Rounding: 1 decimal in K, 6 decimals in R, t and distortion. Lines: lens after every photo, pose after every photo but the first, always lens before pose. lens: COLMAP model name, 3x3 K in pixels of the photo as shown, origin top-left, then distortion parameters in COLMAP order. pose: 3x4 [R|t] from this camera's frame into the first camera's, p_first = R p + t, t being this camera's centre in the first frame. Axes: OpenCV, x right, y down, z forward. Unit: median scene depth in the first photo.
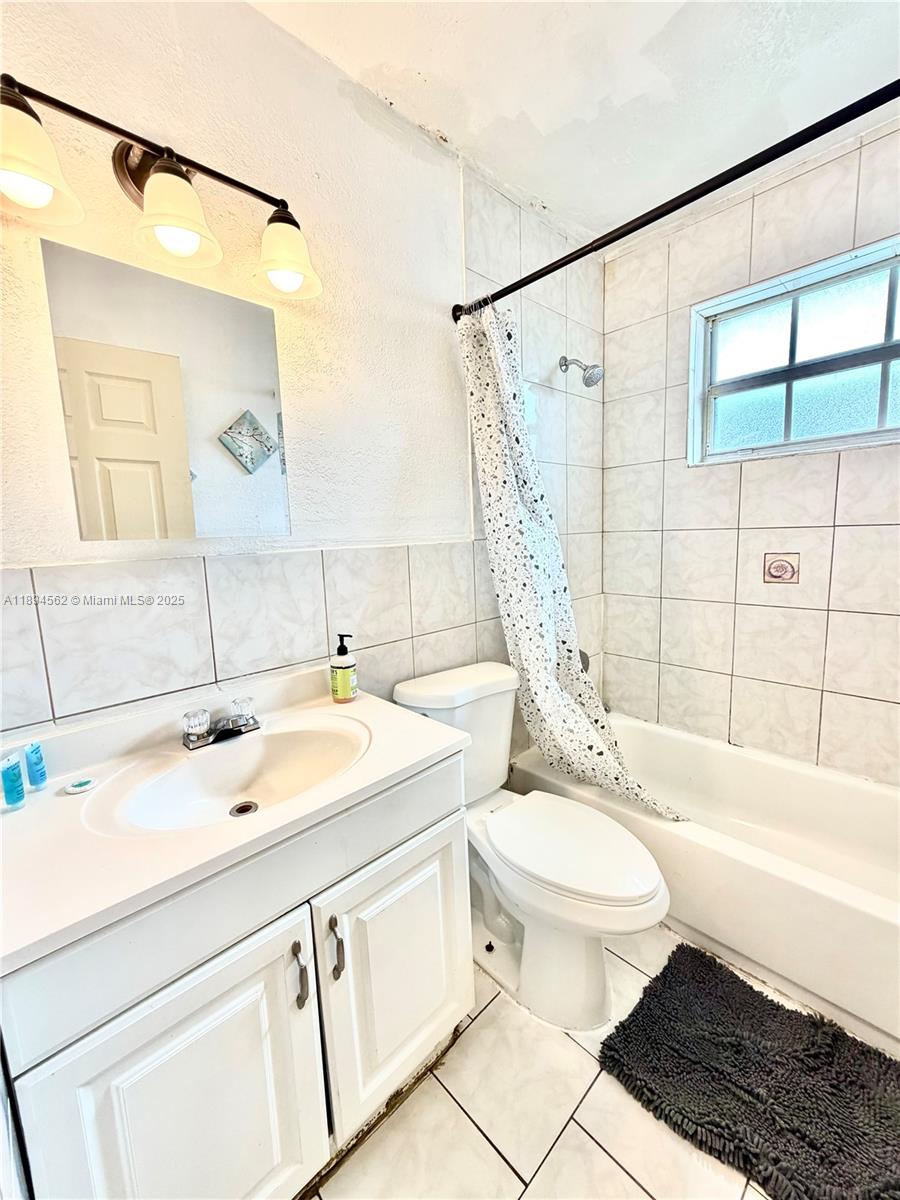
lens RADIAL K [[478.7, 0, 452.2], [0, 478.7, 597.4], [0, 0, 1]] dist [0.000394, -0.000100]
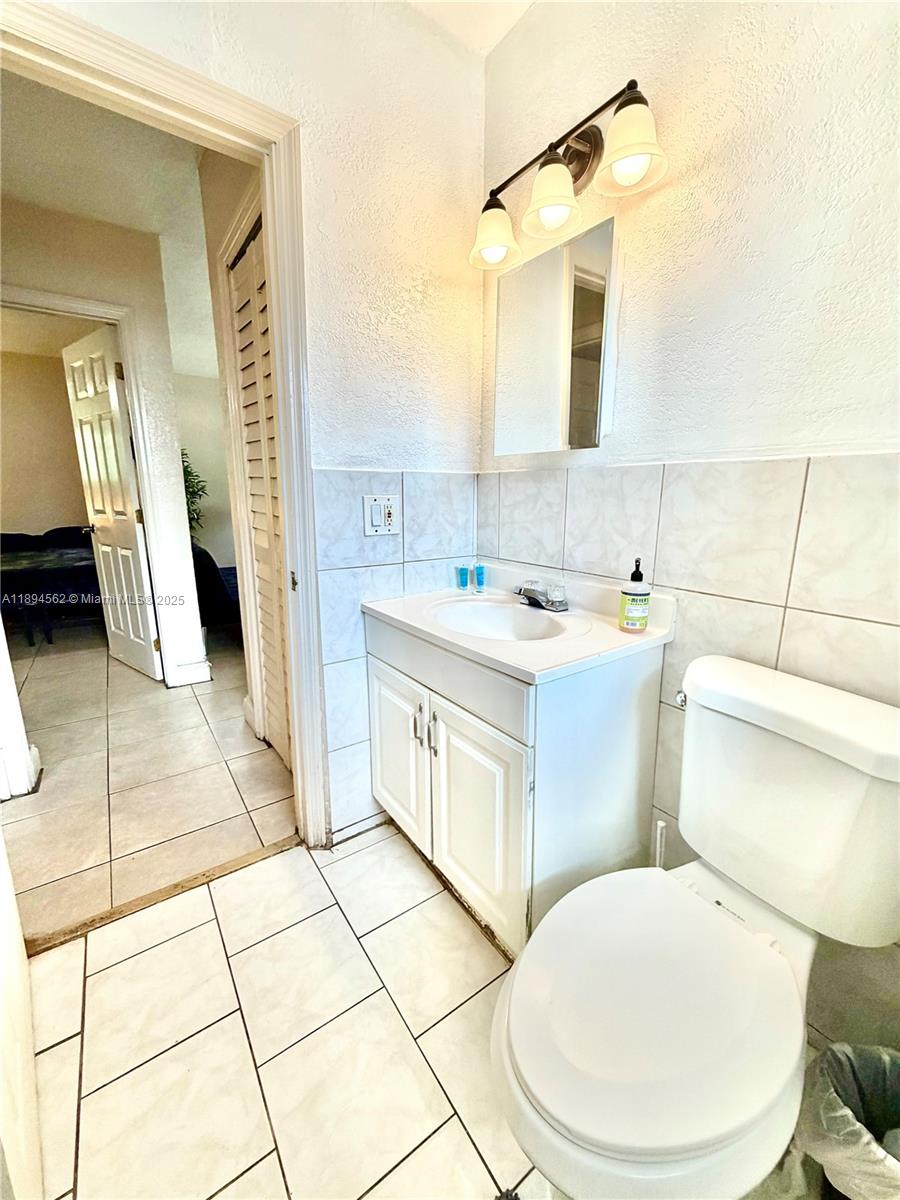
lens RADIAL K [[478.7, 0, 452.2], [0, 478.7, 597.4], [0, 0, 1]] dist [0.000394, -0.000100]
pose [[-0.145090, 0.243446, -0.959001, 0.708784], [-0.133346, 0.955603, 0.262758, -0.043613], [0.980392, 0.166002, -0.106186, 0.760711]]
